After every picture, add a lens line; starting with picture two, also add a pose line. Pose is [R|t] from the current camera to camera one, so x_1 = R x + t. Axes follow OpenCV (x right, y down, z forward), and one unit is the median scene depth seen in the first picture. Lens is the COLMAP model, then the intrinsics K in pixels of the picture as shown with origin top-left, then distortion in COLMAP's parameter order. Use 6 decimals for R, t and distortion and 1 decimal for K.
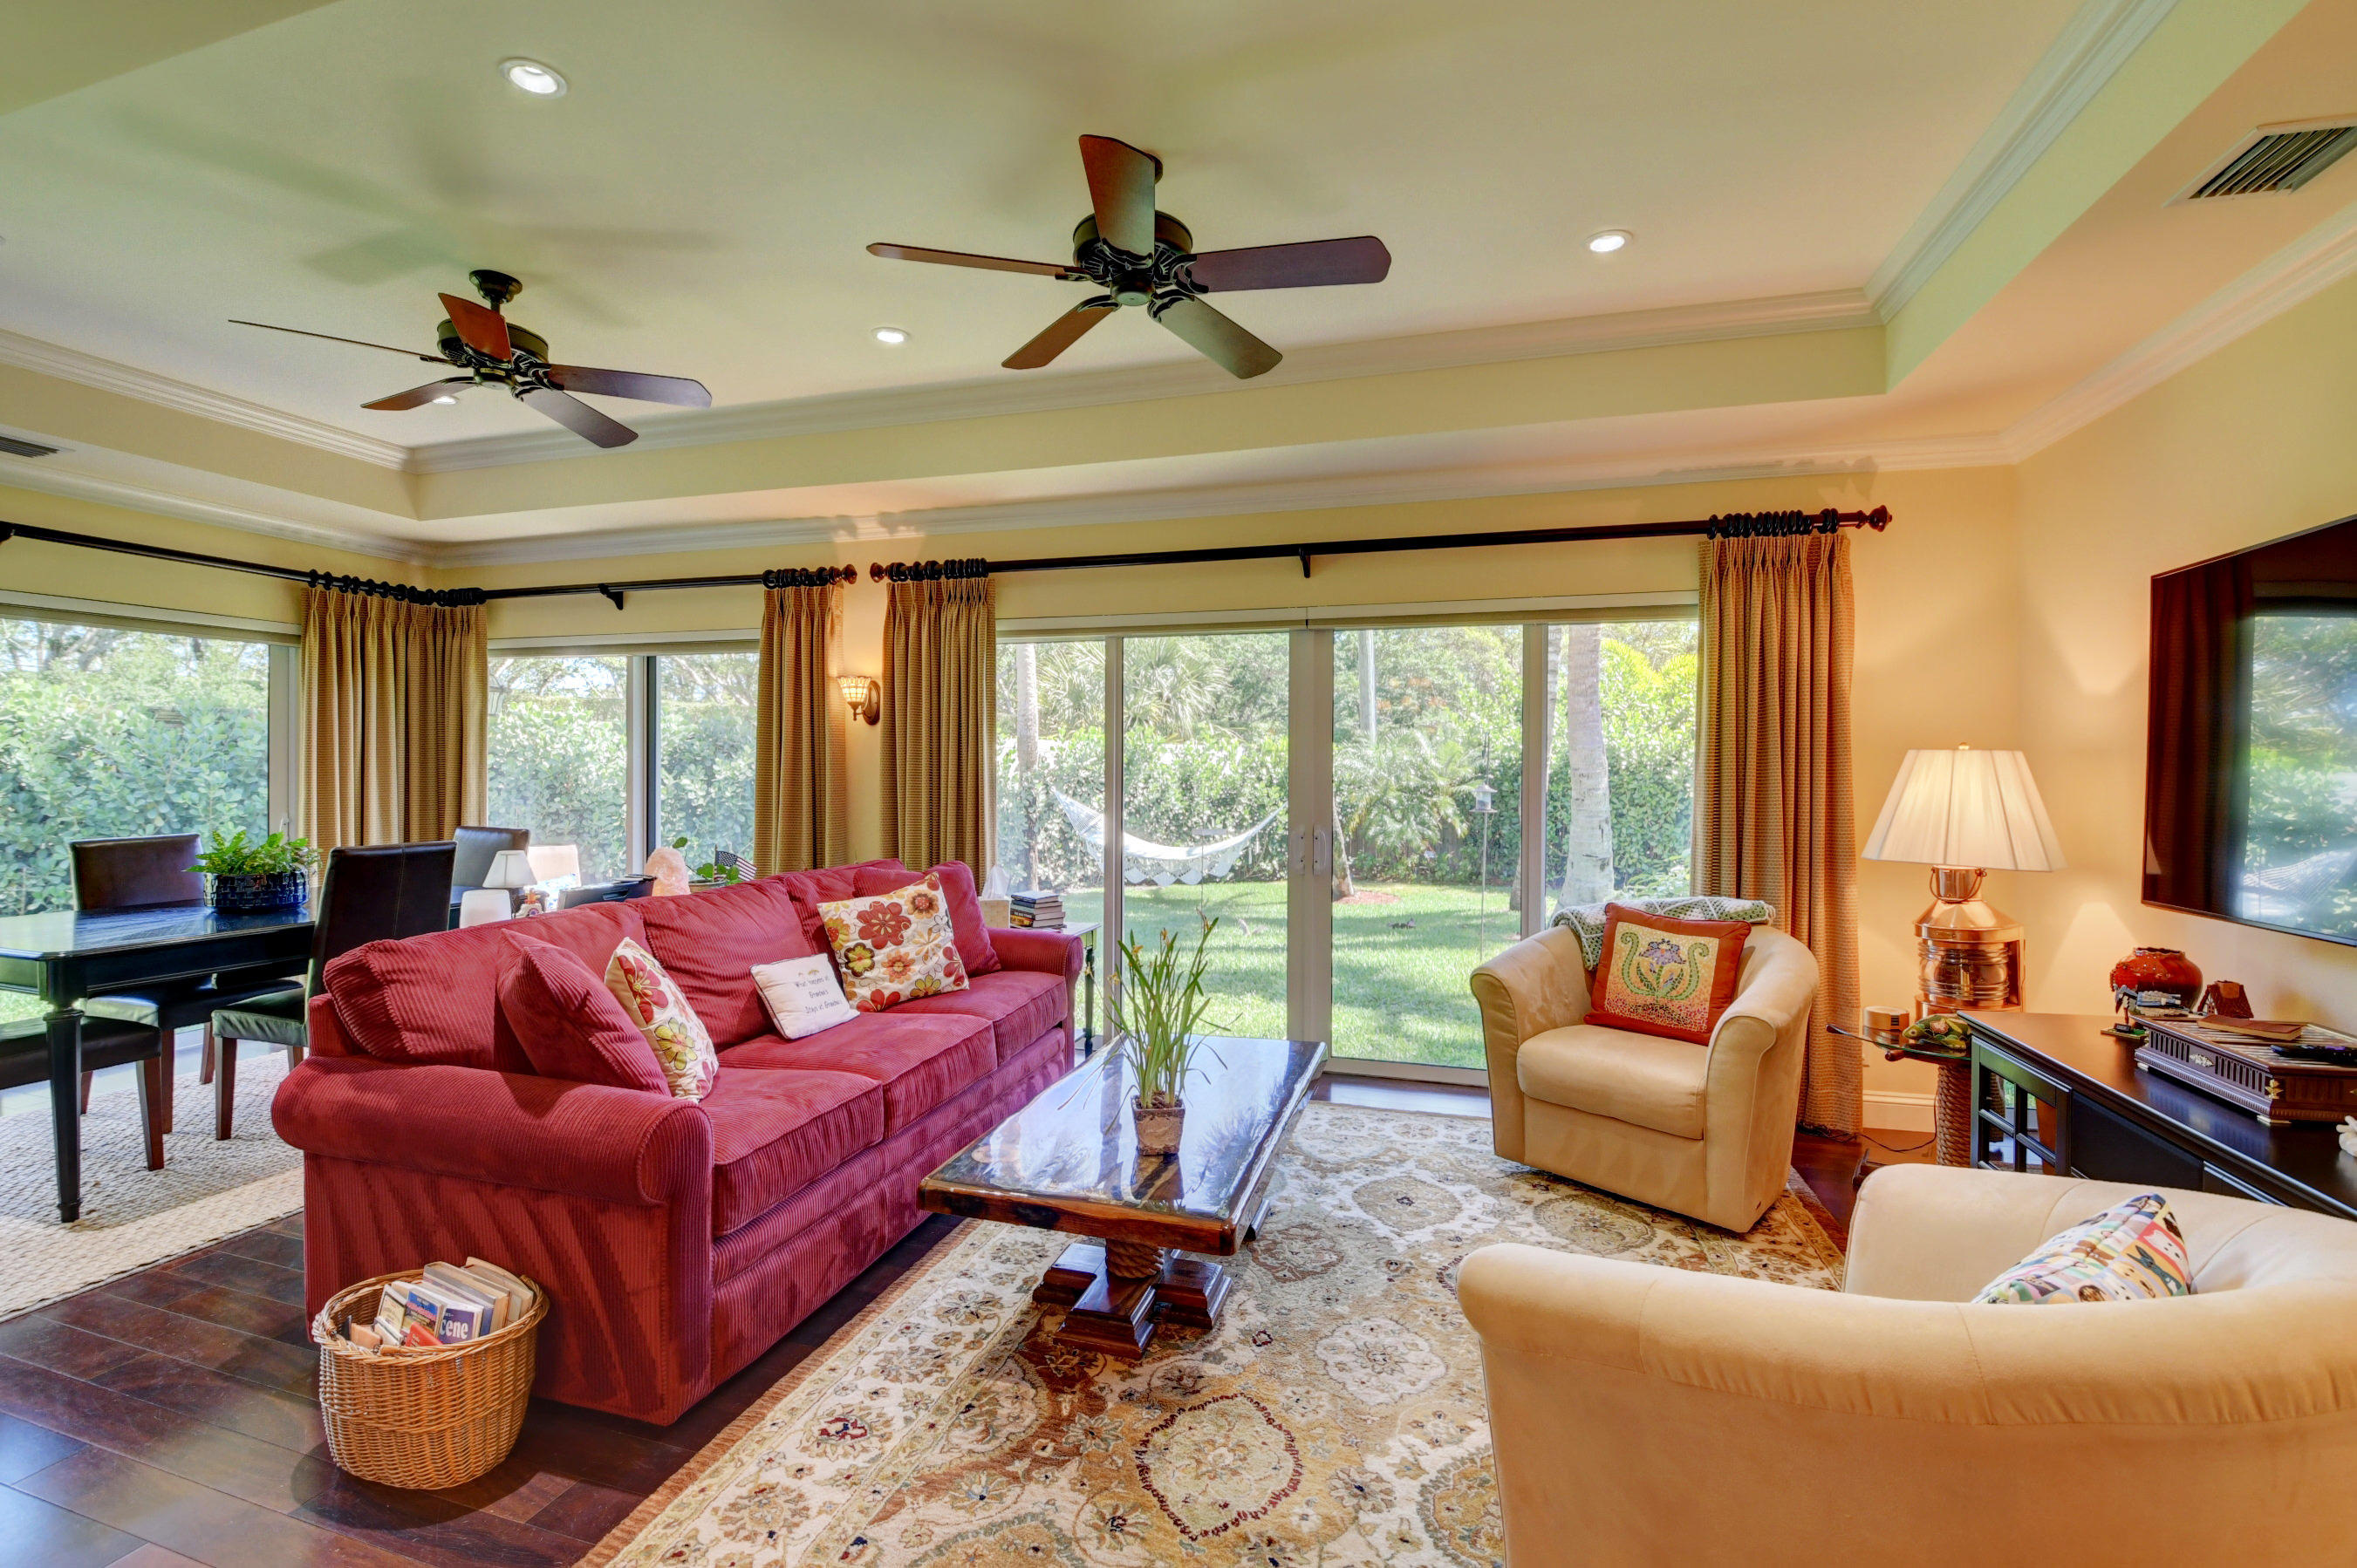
lens RADIAL K [[1025.0, 0, 1191.6], [0, 1025.0, 777.1], [0, 0, 1]] dist [-0.032175, -0.001769]
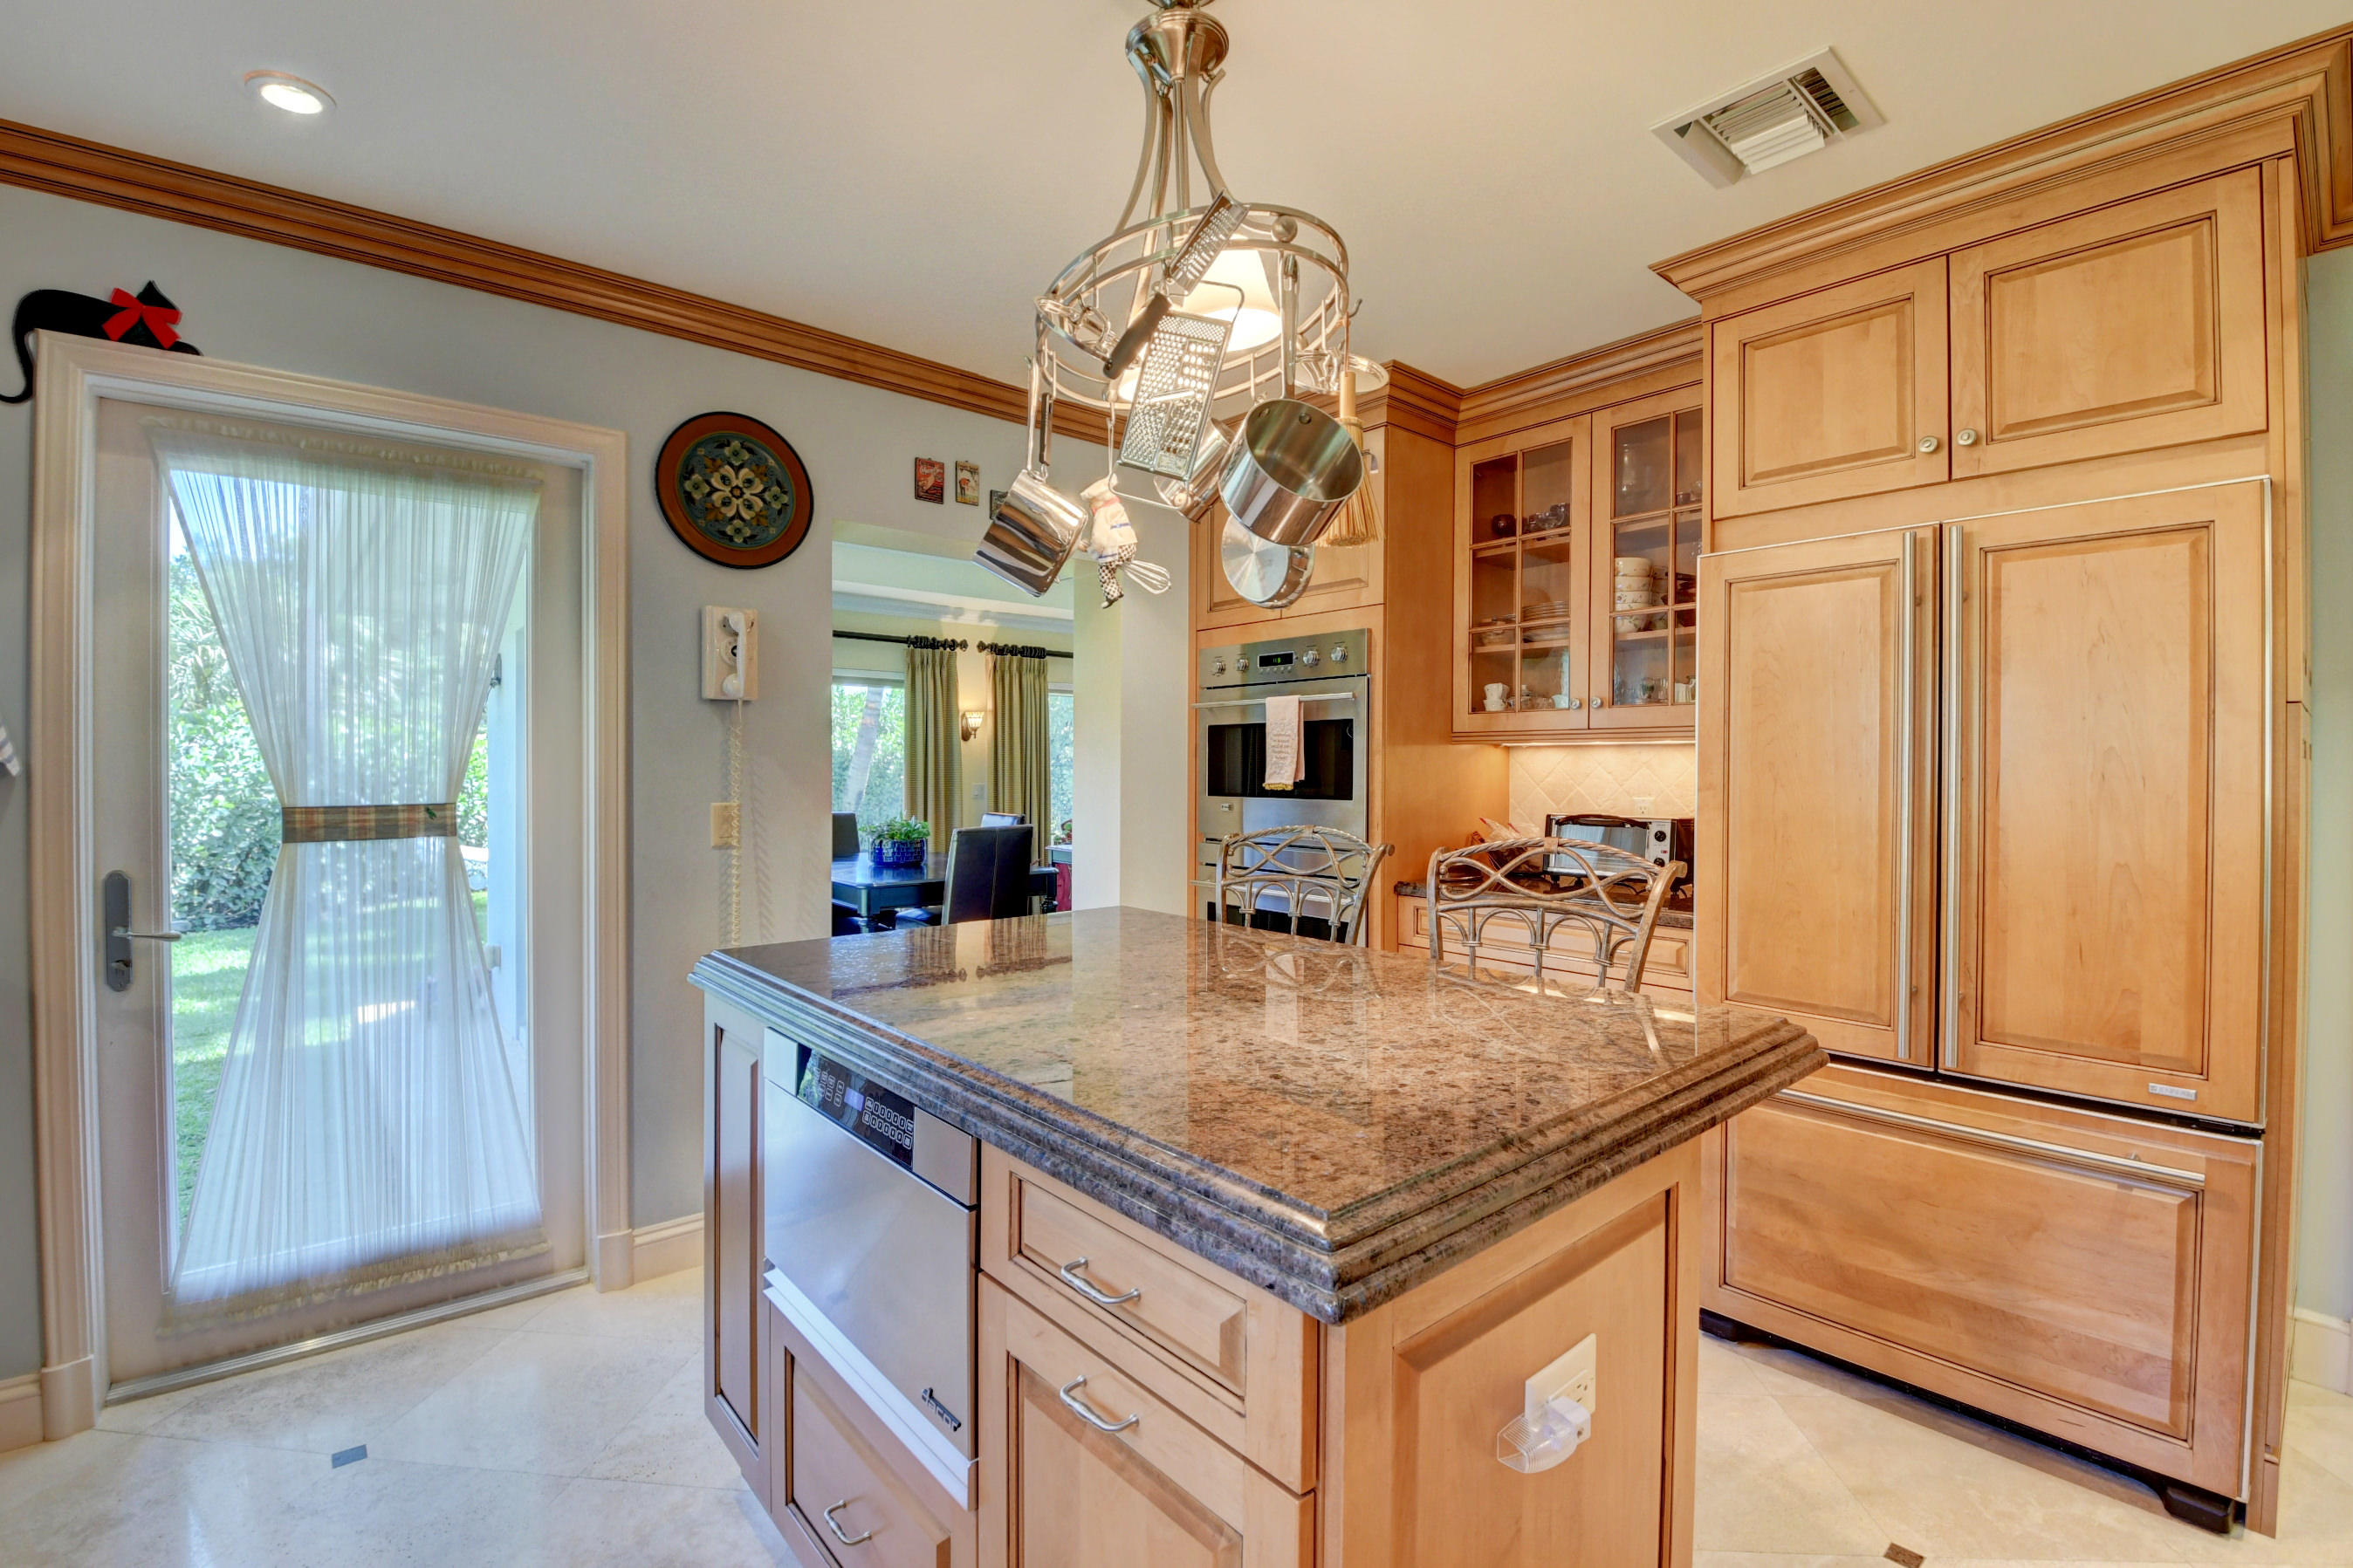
lens RADIAL K [[1040.2, 0, 1176.4], [0, 1040.2, 778.8], [0, 0, 1]] dist [-0.003417, -0.001972]
pose [[0.557054, -0.013330, 0.830369, -1.481477], [0.009677, 0.999907, 0.009560, -0.002403], [-0.830420, 0.002710, 0.557131, -0.180545]]
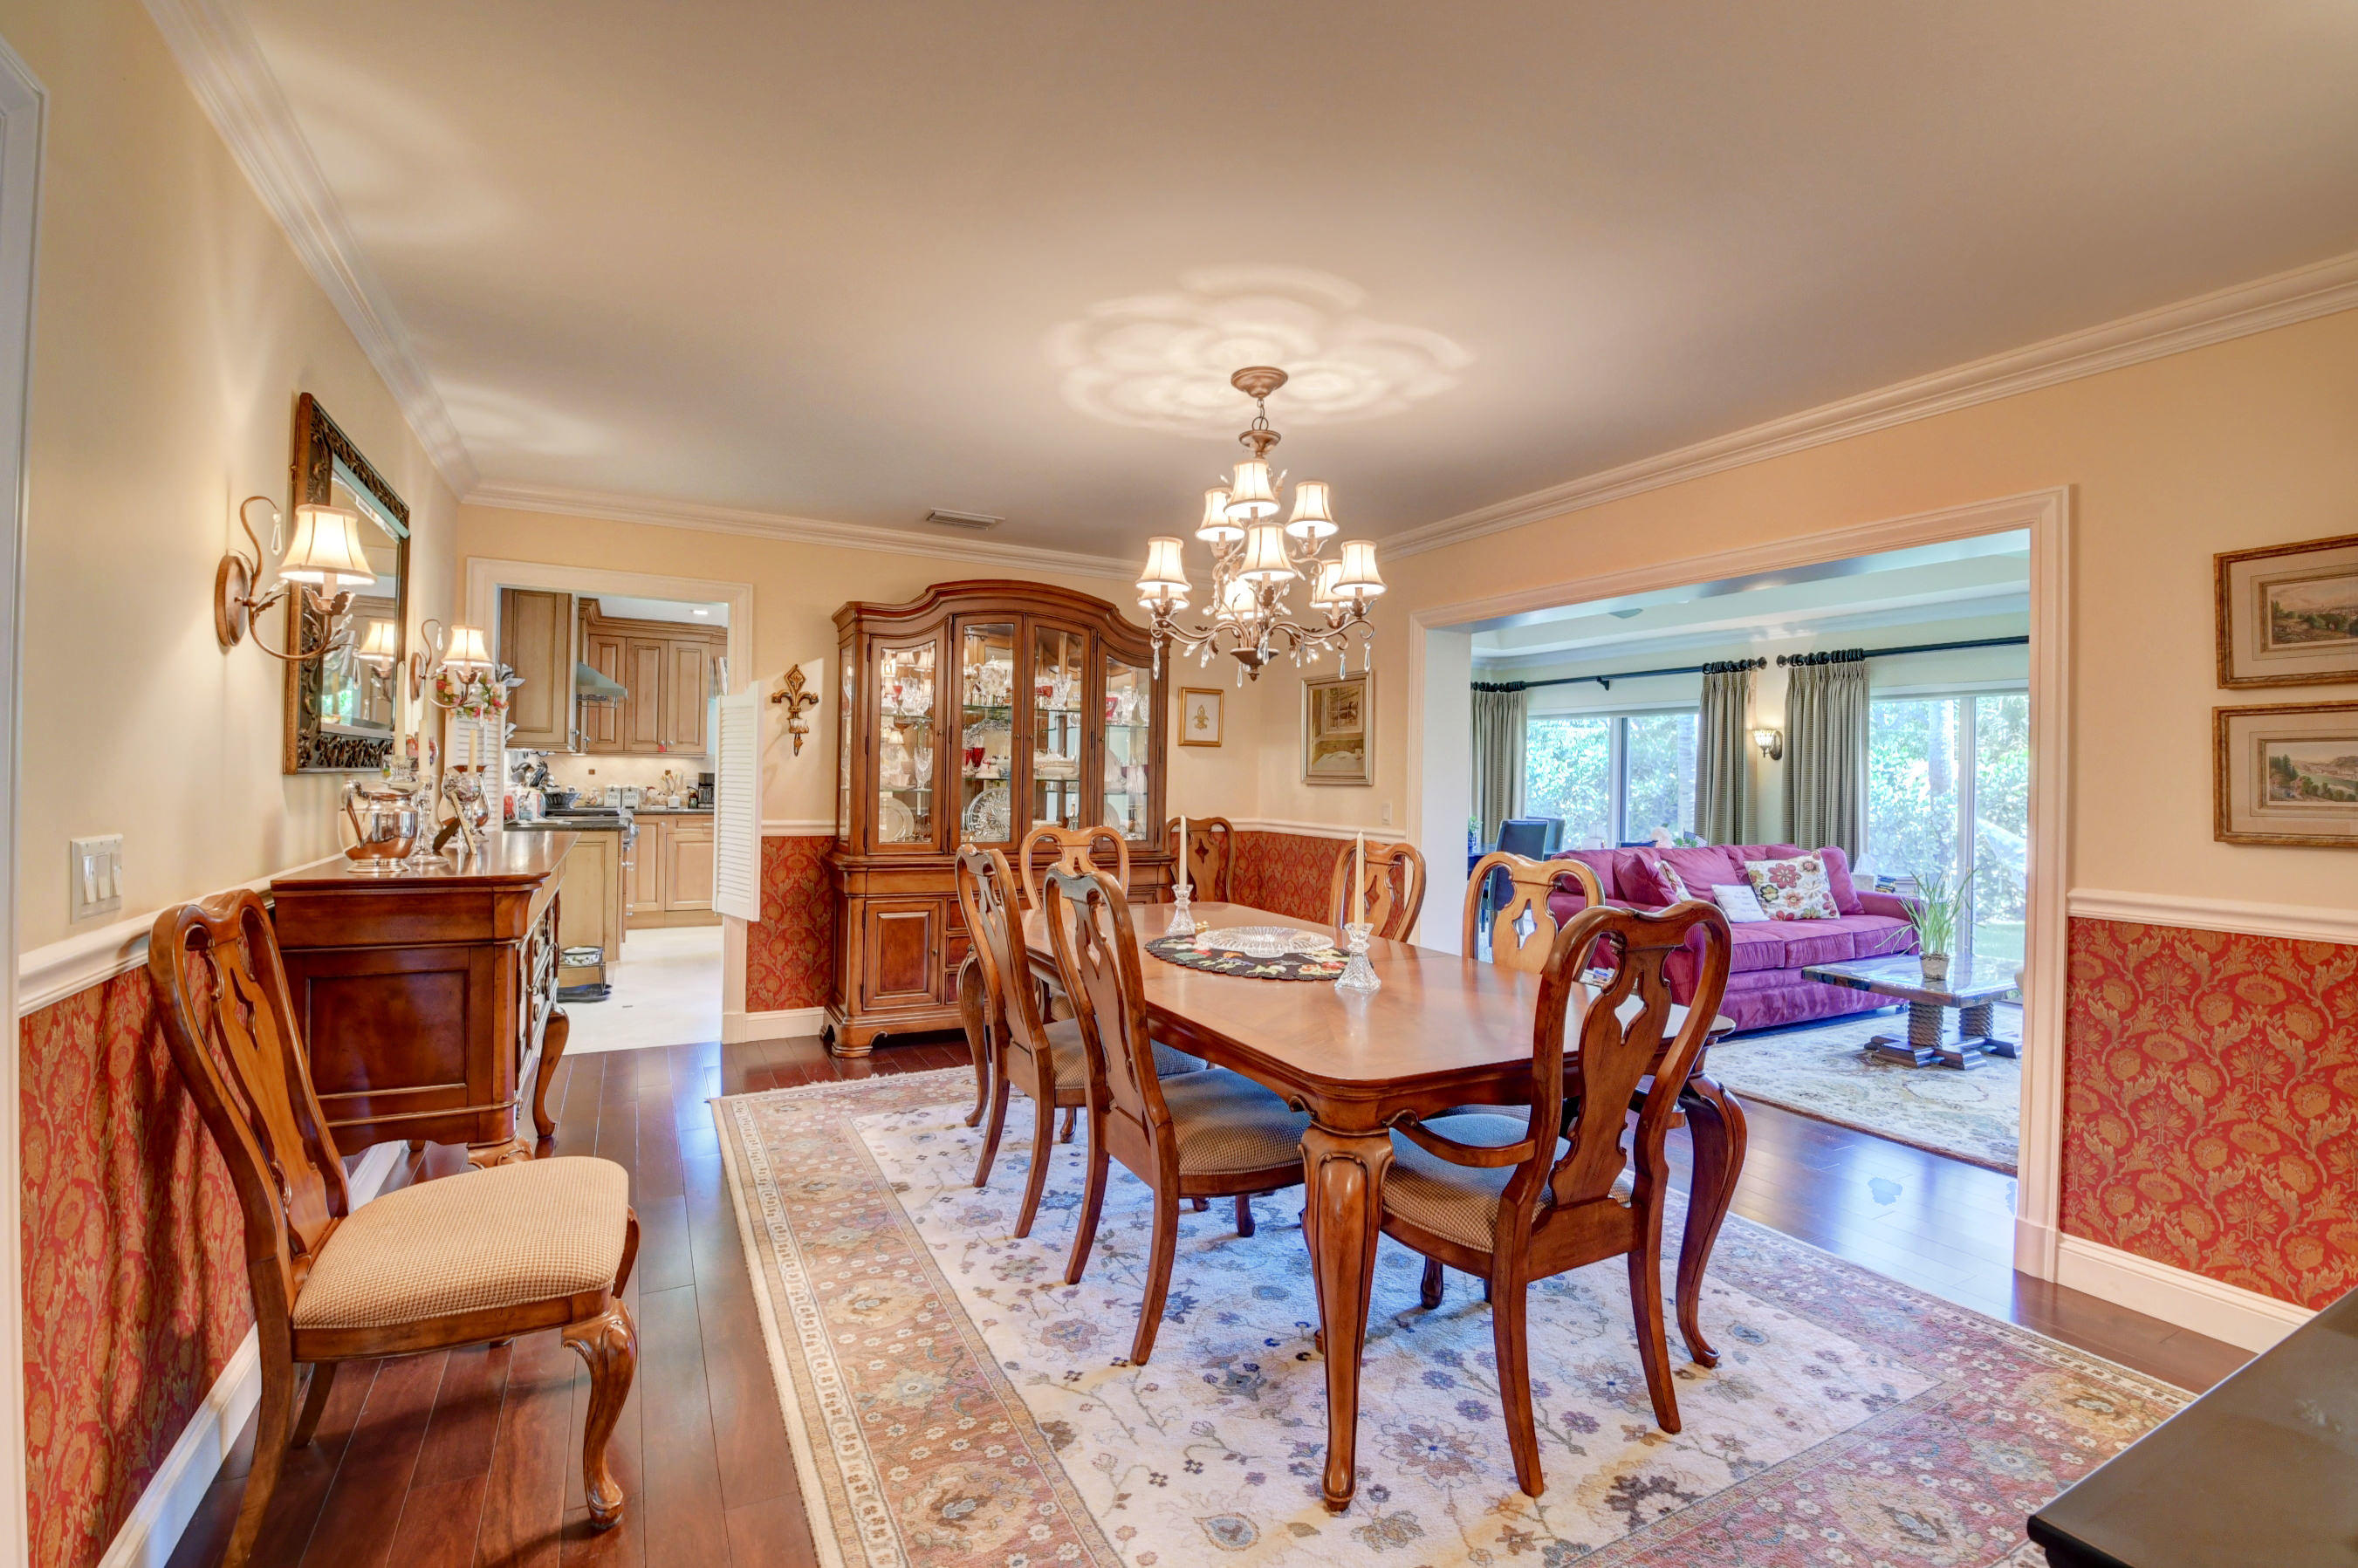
lens RADIAL K [[1042.4, 0, 1187.3], [0, 1042.4, 788.5], [0, 0, 1]] dist [-0.003417, -0.001972]
pose [[0.691872, 0.011382, -0.721930, 0.201731], [-0.019228, 0.999812, -0.002665, 0.012353], [0.721764, 0.015725, 0.691961, -0.710583]]
